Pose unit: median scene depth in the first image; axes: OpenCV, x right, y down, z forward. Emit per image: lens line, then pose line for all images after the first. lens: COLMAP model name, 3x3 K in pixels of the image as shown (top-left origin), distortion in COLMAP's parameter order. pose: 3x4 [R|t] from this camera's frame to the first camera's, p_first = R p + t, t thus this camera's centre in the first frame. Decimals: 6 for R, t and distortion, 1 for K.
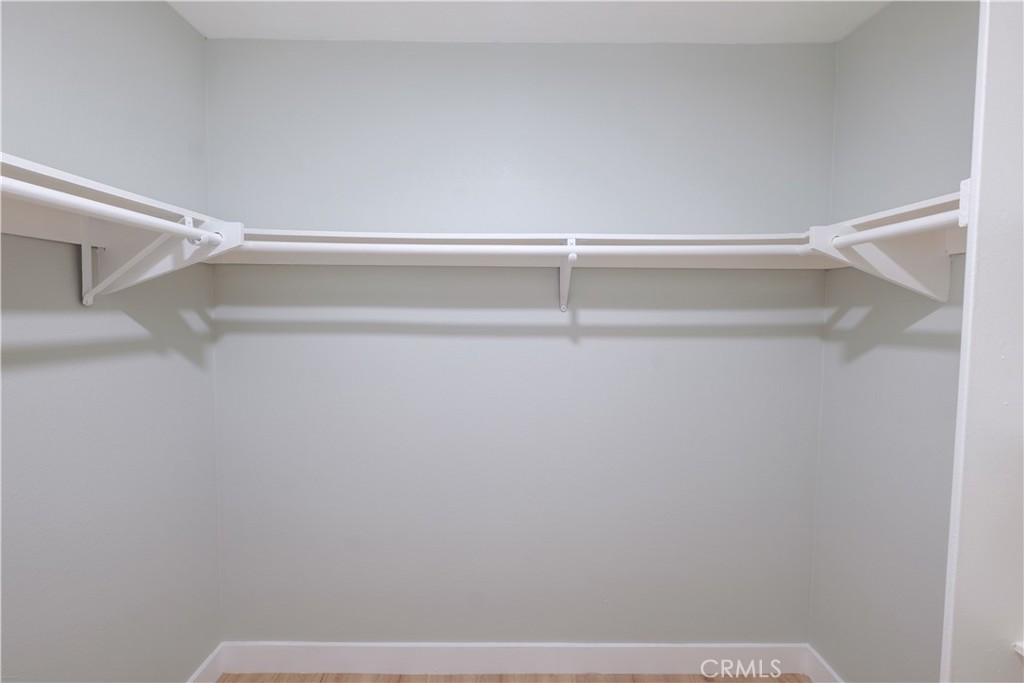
lens RADIAL K [[452.6, 0, 511.7], [0, 452.6, 342.7], [0, 0, 1]] dist [-0.002838, 0.000231]
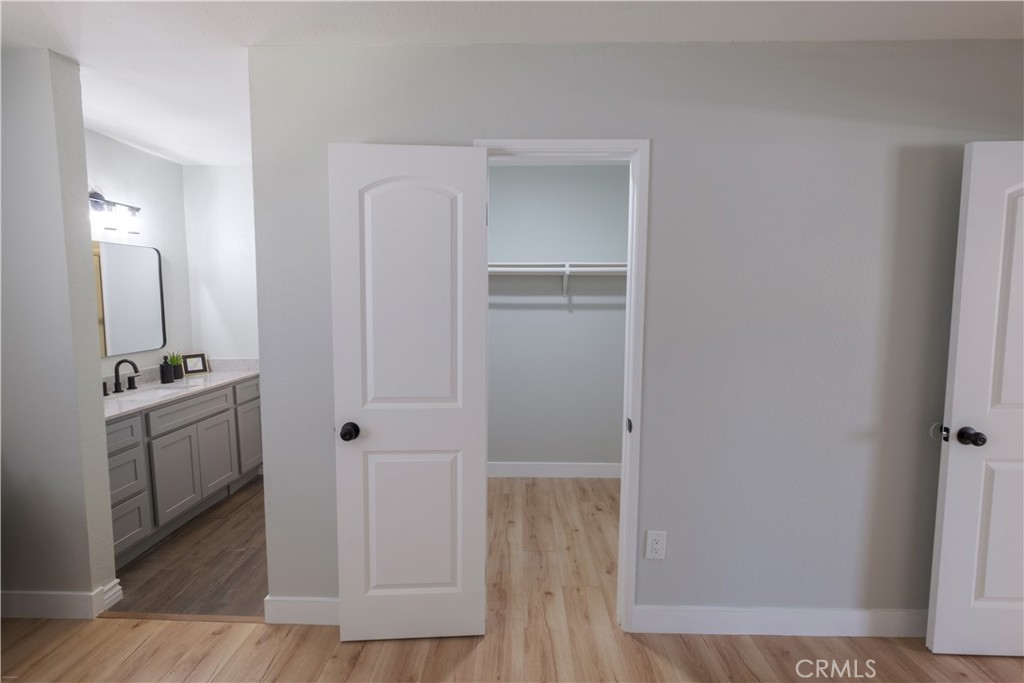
lens RADIAL K [[452.6, 0, 509.3], [0, 452.6, 337.4], [0, 0, 1]] dist [-0.002838, 0.000231]
pose [[0.999298, 0.004040, -0.037247, -0.057757], [-0.002815, 0.999455, 0.032889, 0.046971], [0.037360, -0.032761, 0.998765, -1.069775]]
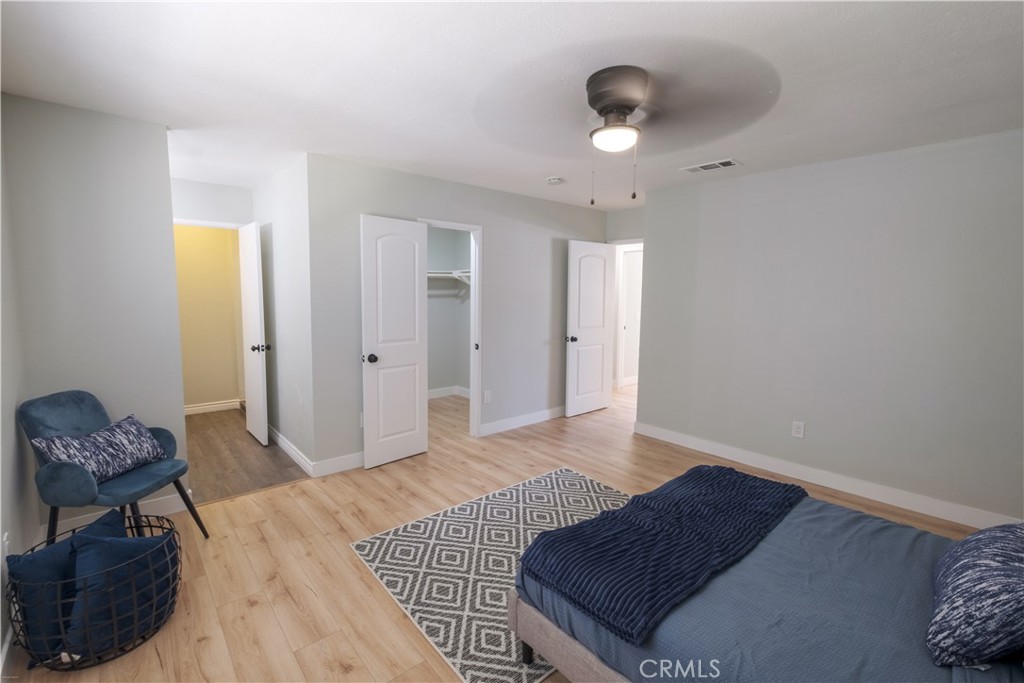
lens RADIAL K [[452.6, 0, 510.0], [0, 452.6, 338.8], [0, 0, 1]] dist [-0.002838, 0.000231]
pose [[0.764840, -0.064805, 0.640952, -1.335505], [0.028746, 0.997370, 0.066539, 0.089179], [-0.643579, -0.032467, 0.764691, -2.070622]]
